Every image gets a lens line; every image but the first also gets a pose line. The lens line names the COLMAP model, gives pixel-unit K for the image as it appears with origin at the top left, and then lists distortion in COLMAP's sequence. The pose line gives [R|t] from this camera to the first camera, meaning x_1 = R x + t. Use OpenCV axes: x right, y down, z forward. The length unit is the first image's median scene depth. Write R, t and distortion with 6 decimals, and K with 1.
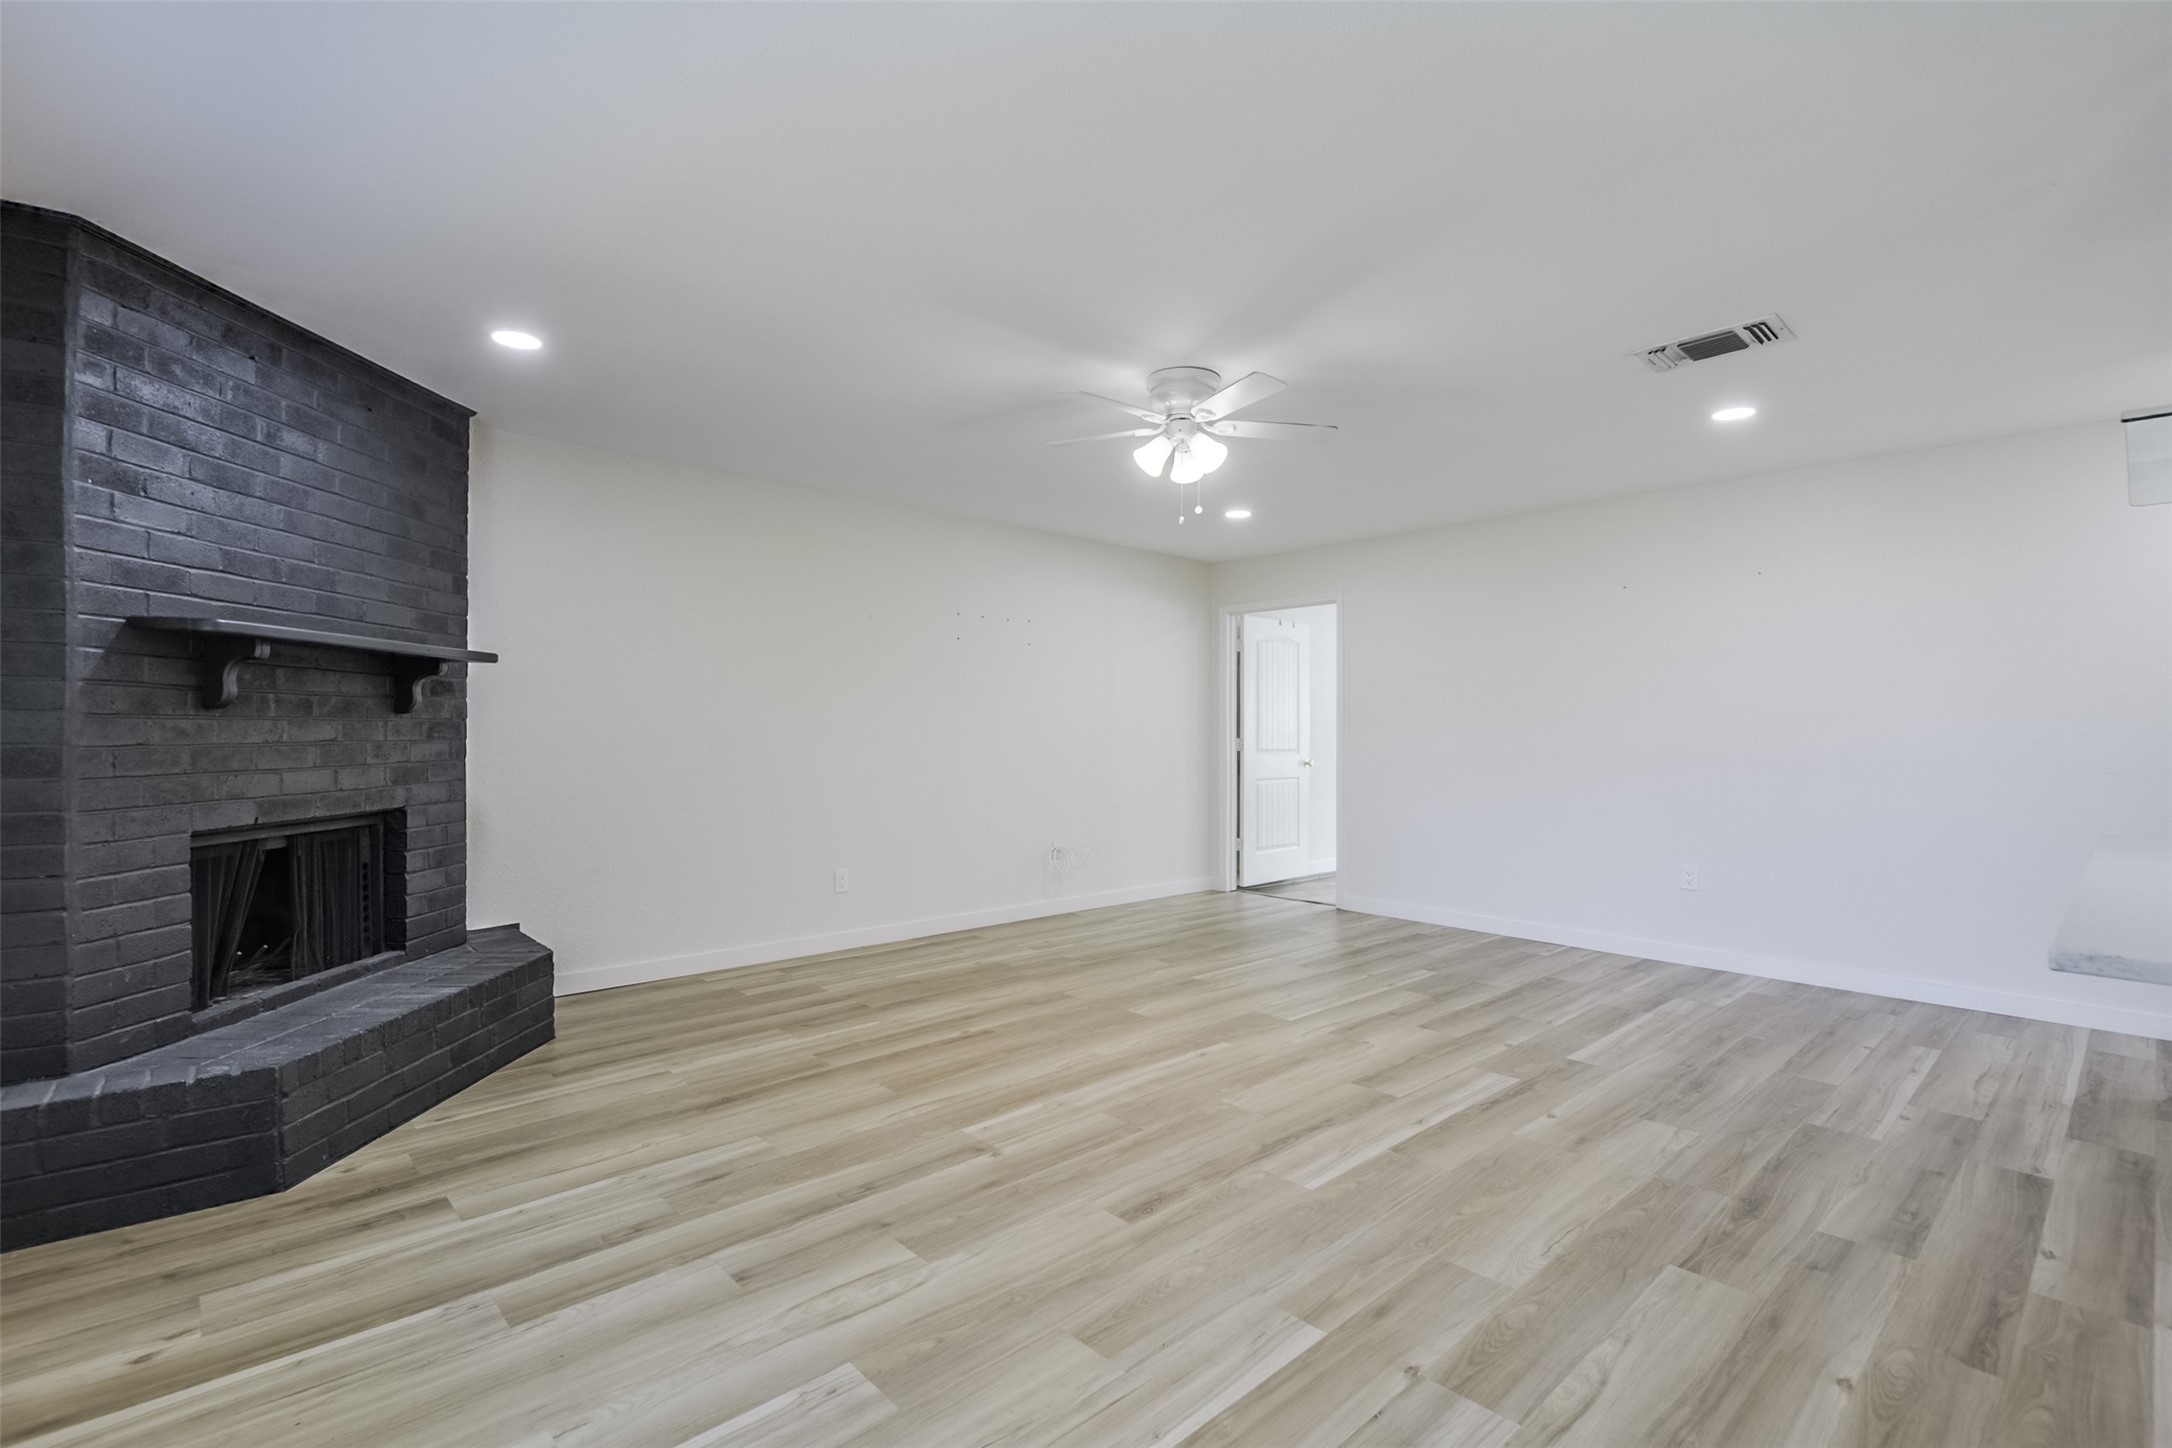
lens RADIAL K [[998.9, 0, 1086.0], [0, 998.9, 724.0], [0, 0, 1]] dist [-0.024364, -0.000140]
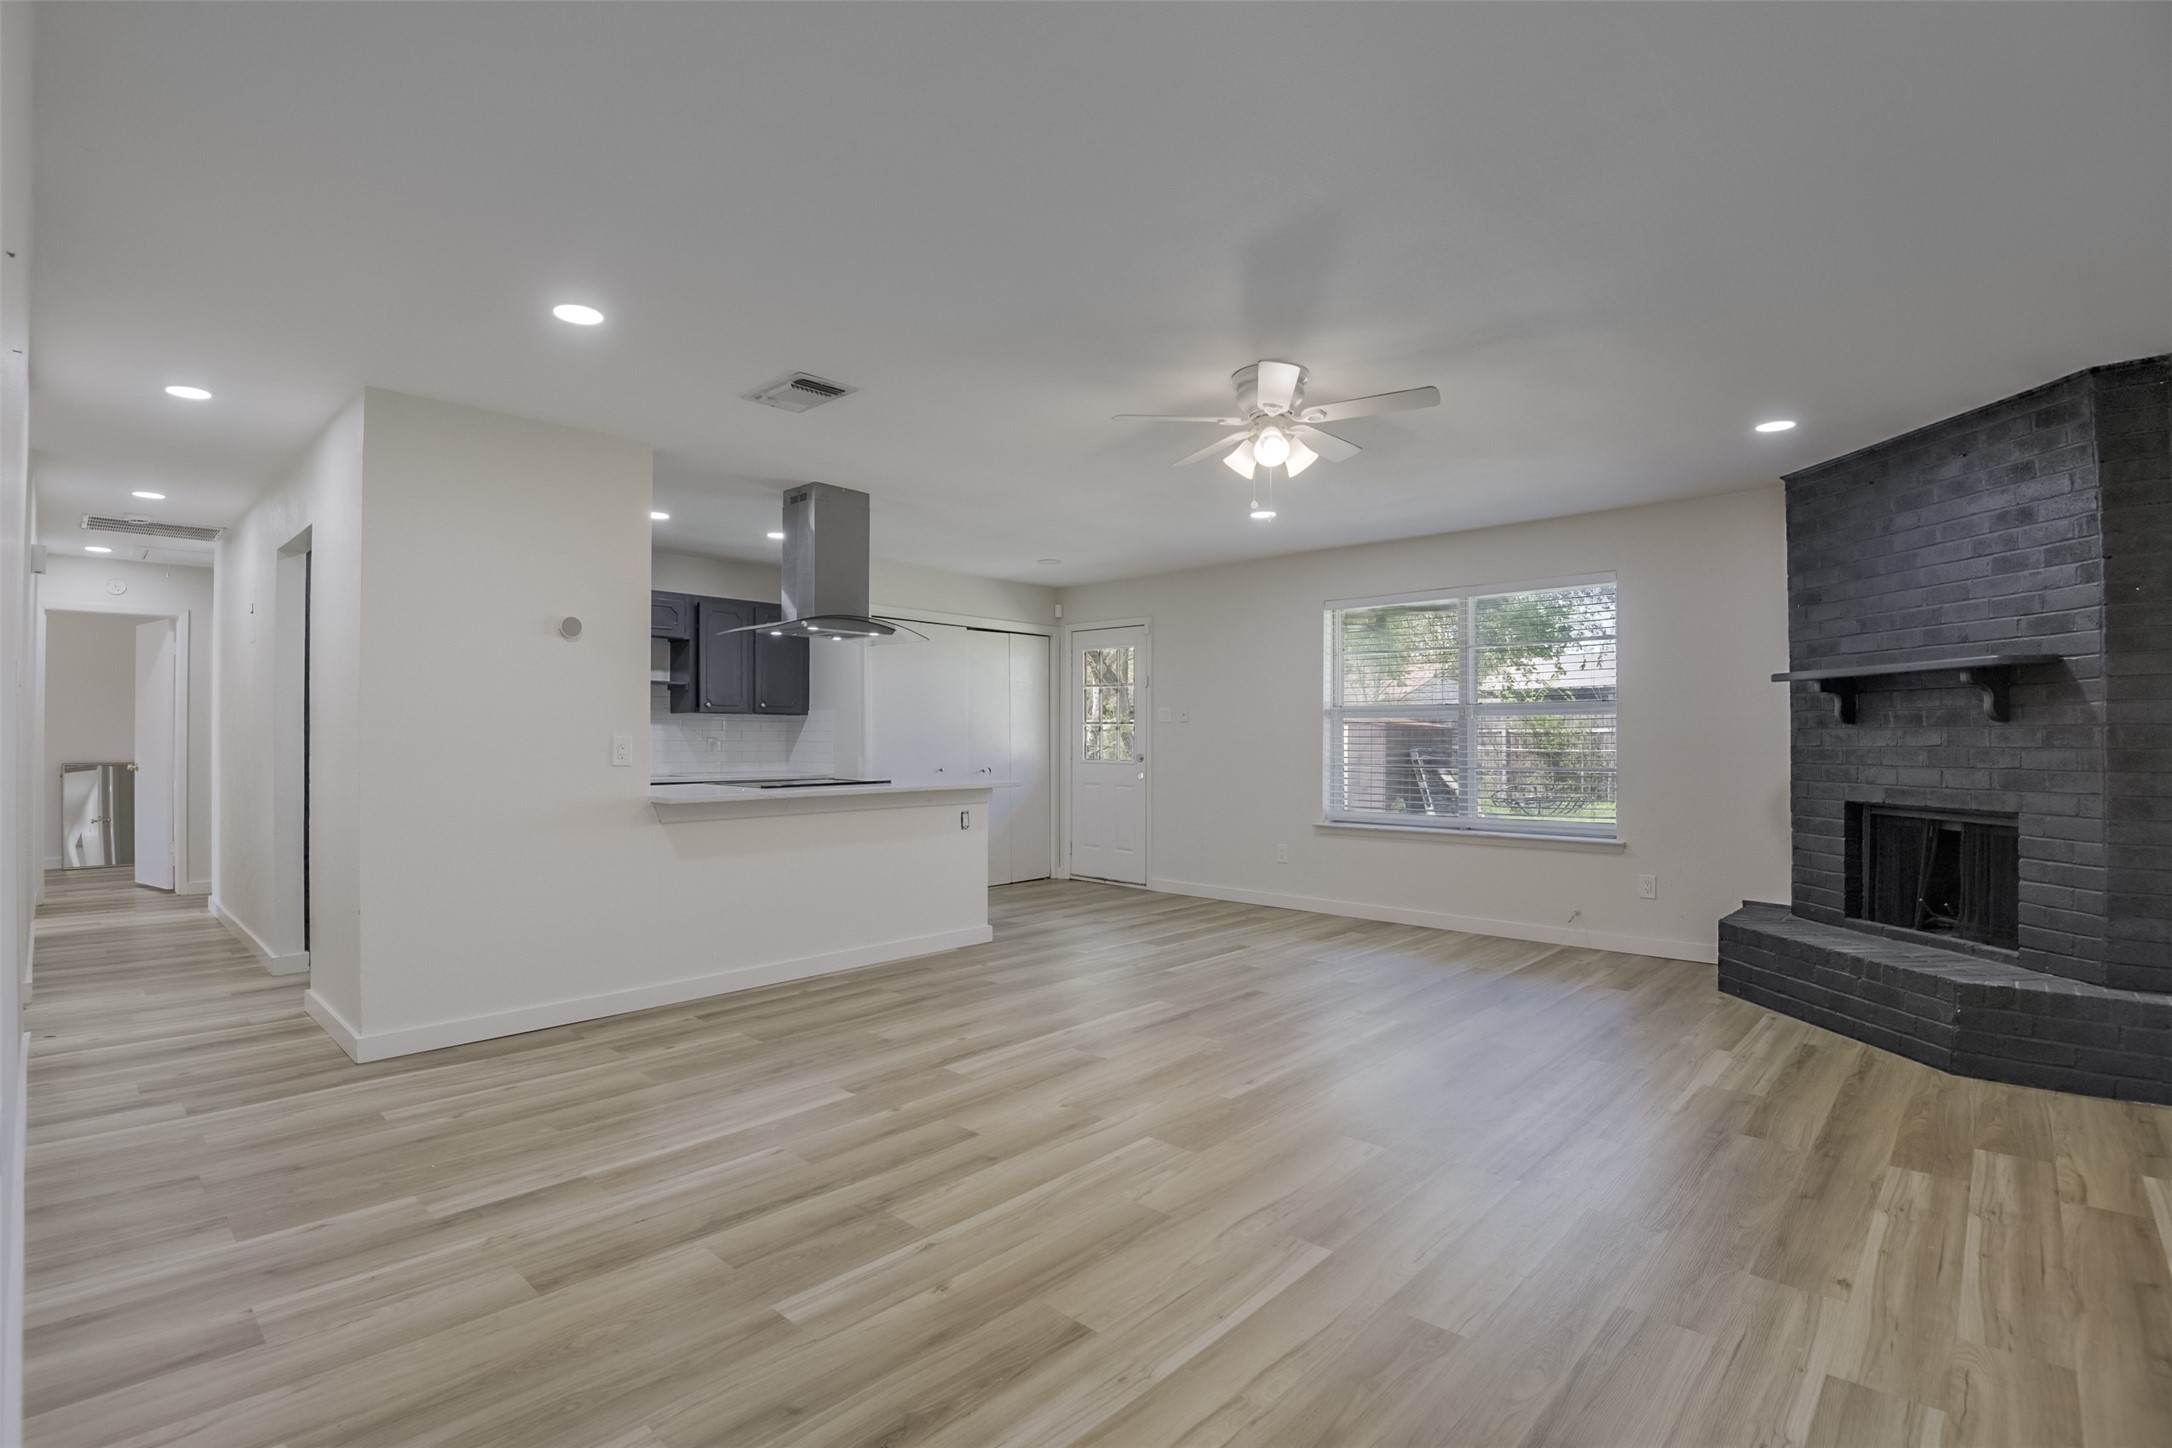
lens RADIAL K [[998.9, 0, 1086.0], [0, 998.9, 724.0], [0, 0, 1]] dist [-0.024364, -0.000140]
pose [[-0.997643, -0.004018, -0.068500, 0.374570], [-0.002845, 0.999848, -0.017207, 0.013650], [0.068559, -0.016972, -0.997503, 2.145133]]
